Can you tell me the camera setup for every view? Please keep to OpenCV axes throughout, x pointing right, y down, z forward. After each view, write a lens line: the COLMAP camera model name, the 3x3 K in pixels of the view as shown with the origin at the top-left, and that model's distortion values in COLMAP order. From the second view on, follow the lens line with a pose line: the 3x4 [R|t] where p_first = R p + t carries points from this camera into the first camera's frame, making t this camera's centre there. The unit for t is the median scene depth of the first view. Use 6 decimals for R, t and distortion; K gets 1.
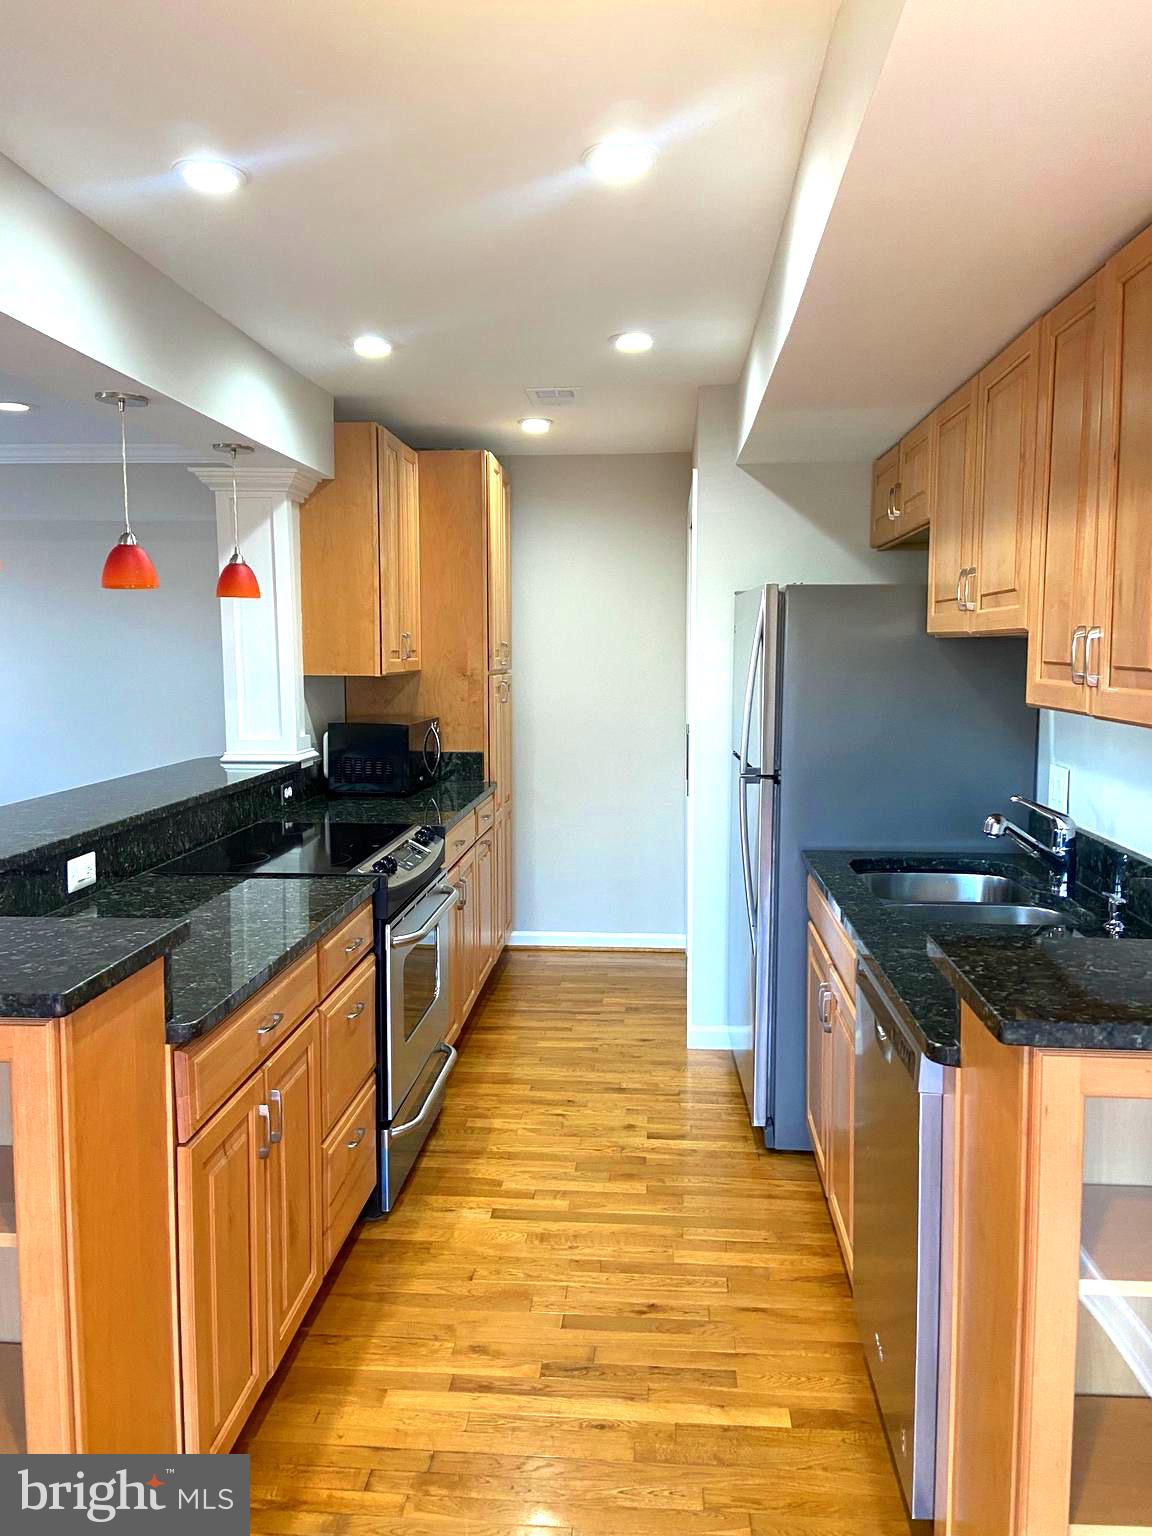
lens RADIAL K [[1154.3, 0, 570.4], [0, 1154.3, 749.7], [0, 0, 1]] dist [0.114023, -0.130134]
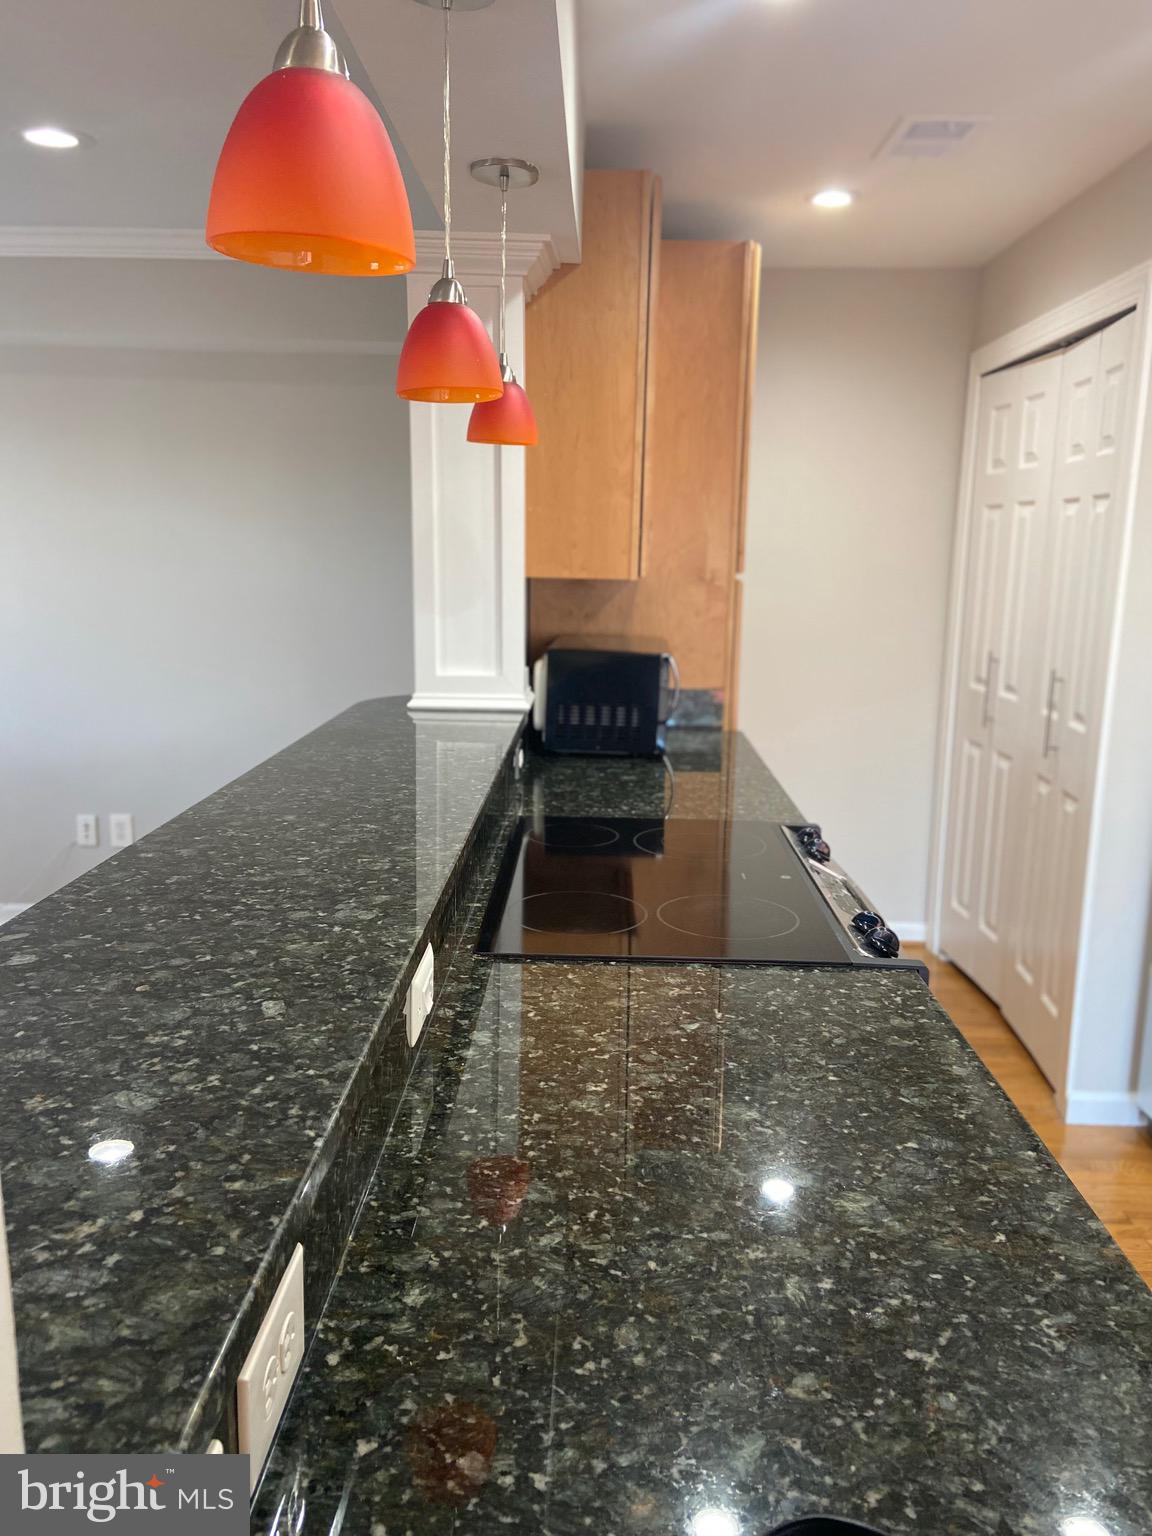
lens RADIAL K [[1154.3, 0, 579.4], [0, 1154.3, 762.2], [0, 0, 1]] dist [0.114023, -0.130134]
pose [[0.997559, 0.008130, 0.069355, -0.319301], [-0.014632, 0.995486, 0.093773, -0.028045], [-0.068280, -0.094559, 0.993175, 0.443461]]
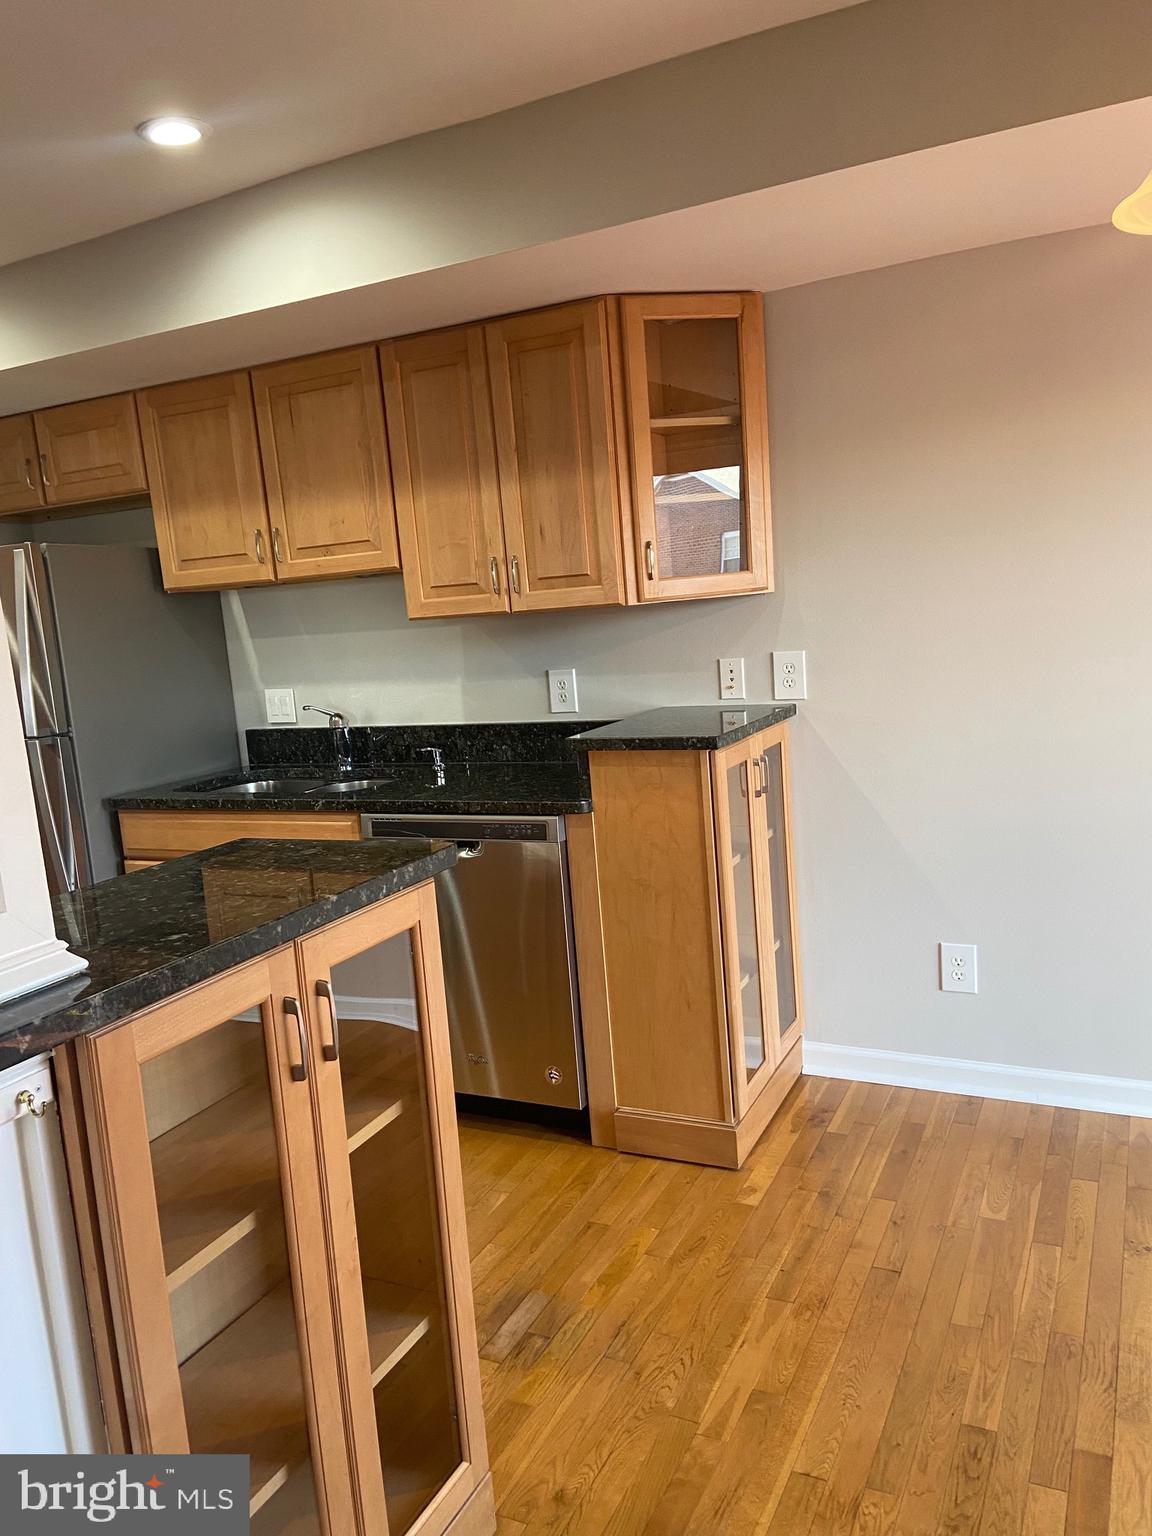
lens RADIAL K [[1154.3, 0, 566.6], [0, 1154.3, 779.9], [0, 0, 1]] dist [0.114023, -0.130134]
pose [[0.366549, -0.169826, 0.914768, -0.628280], [0.163130, 0.979700, 0.116514, 0.014605], [-0.915986, 0.106518, 0.386812, 0.205242]]
